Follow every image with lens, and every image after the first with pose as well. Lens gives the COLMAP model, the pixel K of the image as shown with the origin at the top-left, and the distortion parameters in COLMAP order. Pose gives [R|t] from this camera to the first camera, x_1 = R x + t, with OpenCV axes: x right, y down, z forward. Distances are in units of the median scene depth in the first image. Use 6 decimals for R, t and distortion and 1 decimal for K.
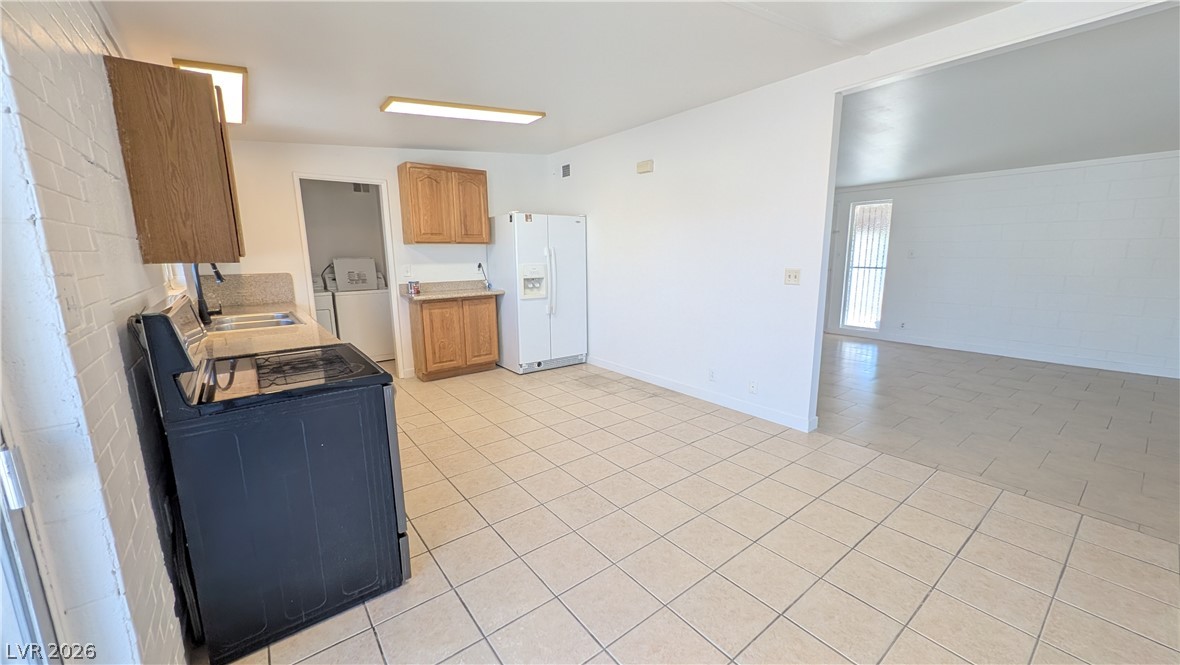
lens RADIAL K [[446.8, 0, 593.8], [0, 446.8, 328.0], [0, 0, 1]] dist [0.004903, -0.000450]
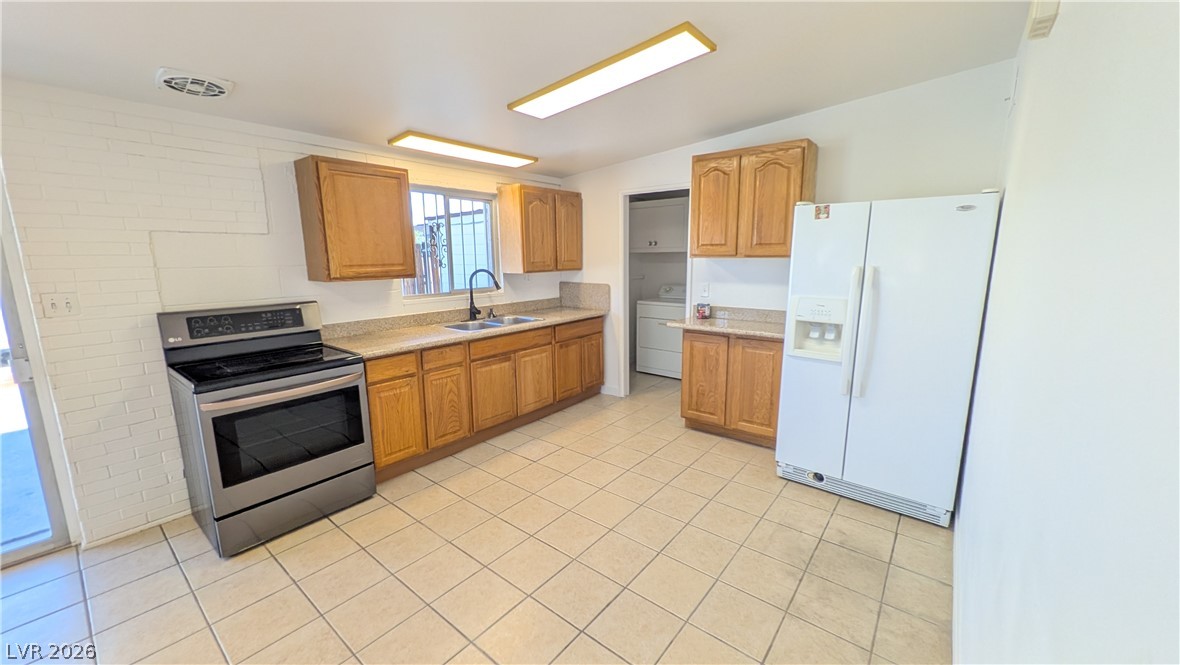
lens RADIAL K [[446.8, 0, 595.5], [0, 446.8, 330.7], [0, 0, 1]] dist [0.004903, -0.000450]
pose [[0.231490, 0.173774, -0.957191, 0.328679], [-0.159041, 0.977440, 0.138987, -0.135479], [0.959749, 0.120058, 0.253905, 0.606625]]
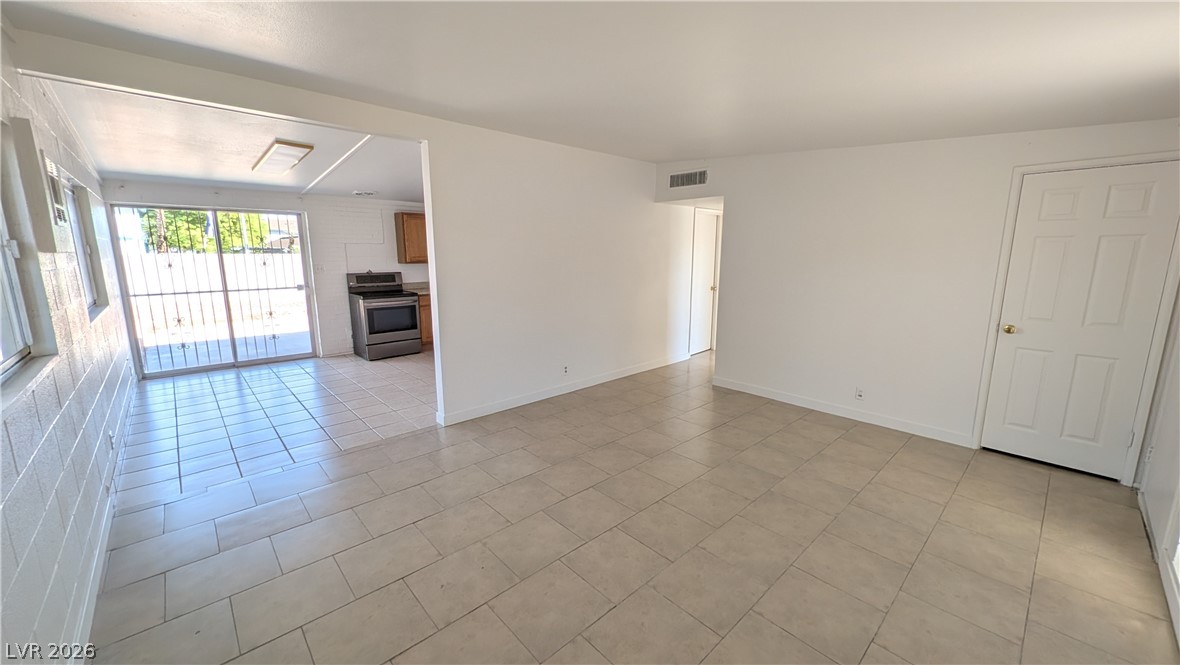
lens RADIAL K [[446.8, 0, 596.5], [0, 446.8, 331.3], [0, 0, 1]] dist [0.004903, -0.000450]
pose [[0.091990, 0.185123, -0.978400, 1.152971], [-0.170396, 0.971000, 0.167702, -0.193518], [0.981072, 0.151288, 0.120867, 0.864467]]
